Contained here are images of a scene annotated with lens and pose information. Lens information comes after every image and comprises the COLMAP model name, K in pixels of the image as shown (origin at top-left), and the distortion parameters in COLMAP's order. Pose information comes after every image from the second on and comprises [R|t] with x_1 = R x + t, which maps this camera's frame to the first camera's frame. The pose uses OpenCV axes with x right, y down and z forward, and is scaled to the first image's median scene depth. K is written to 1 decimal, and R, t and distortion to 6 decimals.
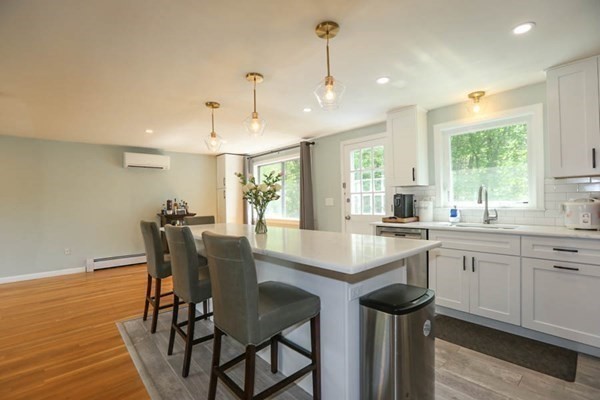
lens RADIAL K [[277.1, 0, 297.8], [0, 277.1, 202.3], [0, 0, 1]] dist [-0.052173, 0.020170]
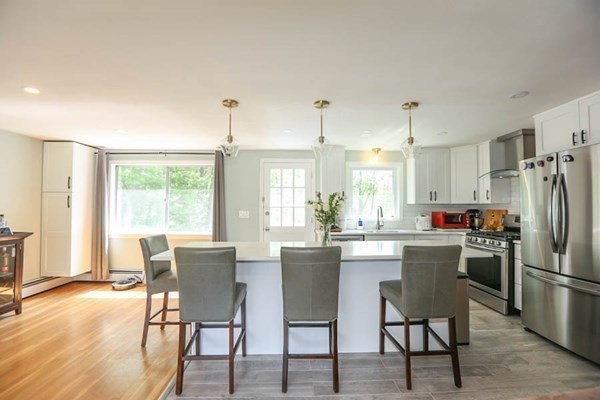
lens RADIAL K [[277.1, 0, 297.8], [0, 277.1, 202.3], [0, 0, 1]] dist [-0.052173, 0.020170]
pose [[0.636879, 0.033634, 0.770230, -0.779405], [-0.011201, 0.999346, -0.034377, -0.018974], [-0.770882, 0.013267, 0.636840, 0.280094]]
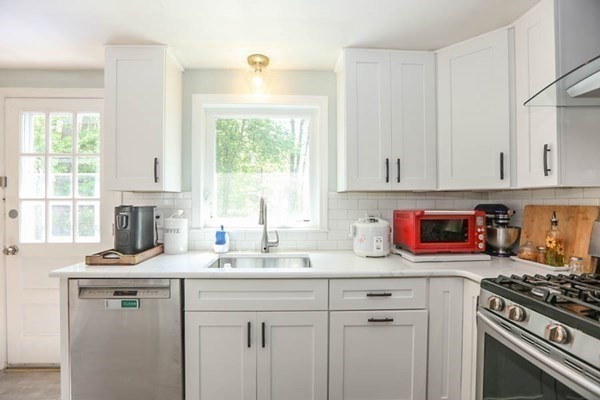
lens RADIAL K [[277.1, 0, 297.8], [0, 277.1, 202.3], [0, 0, 1]] dist [-0.052173, 0.020170]
pose [[0.632455, 0.020416, 0.774328, 0.179184], [-0.010869, 0.999788, -0.017483, -0.031526], [-0.774521, 0.002641, 0.632543, 0.434568]]
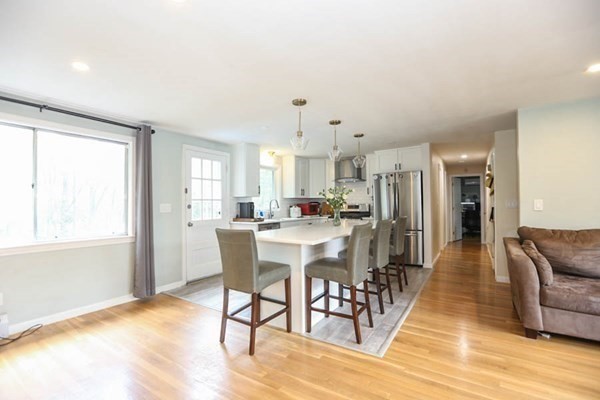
lens RADIAL K [[277.1, 0, 297.8], [0, 277.1, 202.3], [0, 0, 1]] dist [-0.052173, 0.020170]
pose [[-0.272741, 0.029811, 0.961626, -1.139613], [0.018762, 0.999495, -0.025664, 0.013379], [-0.961905, 0.011042, -0.273162, 1.195223]]
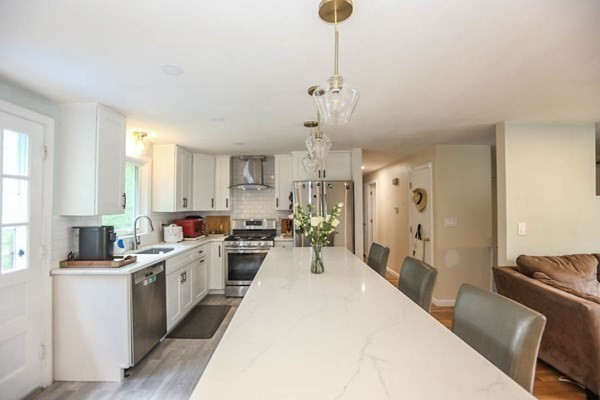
lens RADIAL K [[277.1, 0, 297.8], [0, 277.1, 202.3], [0, 0, 1]] dist [-0.052173, 0.020170]
pose [[-0.761850, 0.034770, 0.646820, -0.481728], [0.022996, 0.999381, -0.026636, -0.063145], [-0.647345, -0.005418, -0.762177, 1.254194]]
